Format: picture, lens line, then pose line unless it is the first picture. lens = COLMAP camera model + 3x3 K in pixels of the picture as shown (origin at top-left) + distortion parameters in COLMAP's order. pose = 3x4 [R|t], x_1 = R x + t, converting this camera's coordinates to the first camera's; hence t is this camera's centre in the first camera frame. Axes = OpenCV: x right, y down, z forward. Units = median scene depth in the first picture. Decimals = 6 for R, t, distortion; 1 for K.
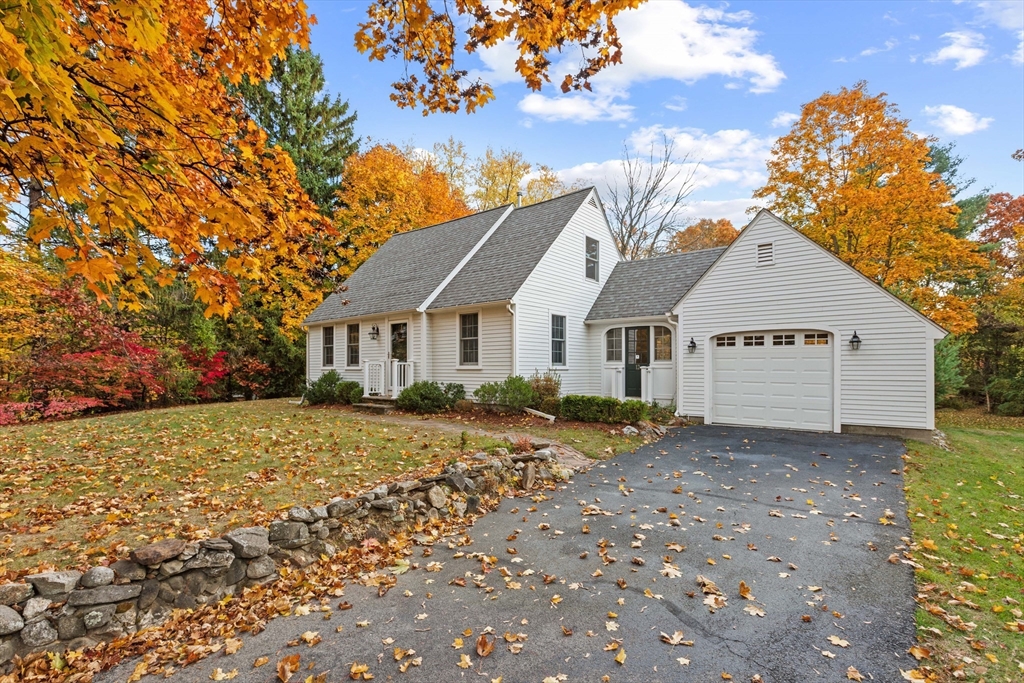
lens RADIAL K [[487.1, 0, 513.5], [0, 487.1, 365.8], [0, 0, 1]] dist [-0.000568, -0.000059]
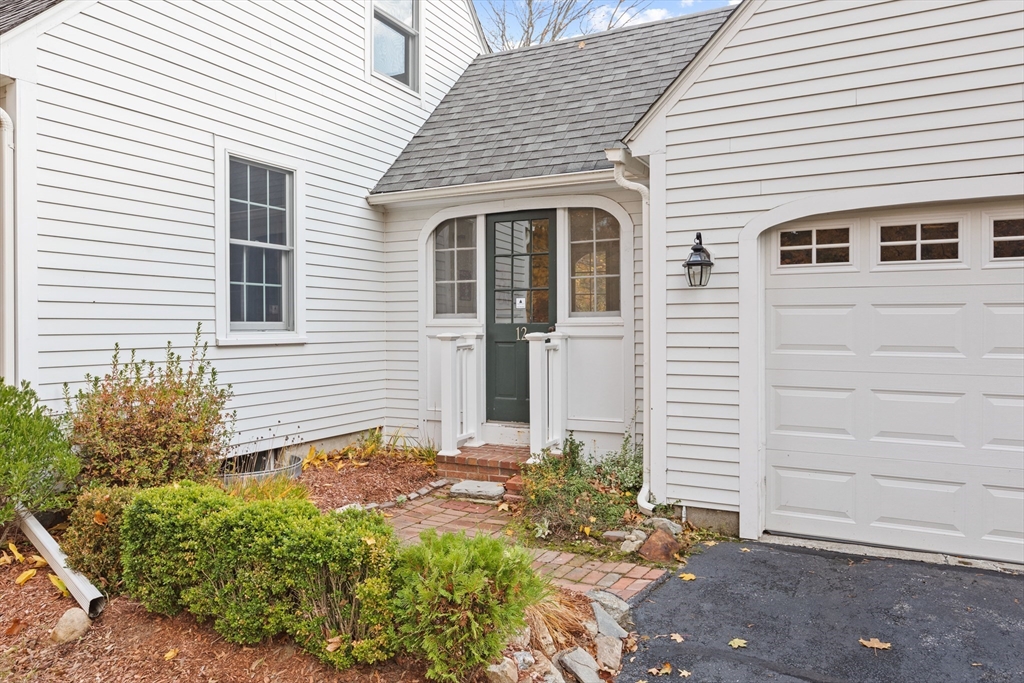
lens RADIAL K [[703.2, 0, 512.0], [0, 703.2, 341.5], [0, 0, 1]] dist [0.001861, 0.000263]
pose [[0.979878, -0.009364, 0.199380, 0.161361], [0.003604, 0.999566, 0.029232, -0.006477], [-0.199567, -0.027925, 0.979486, 0.560780]]
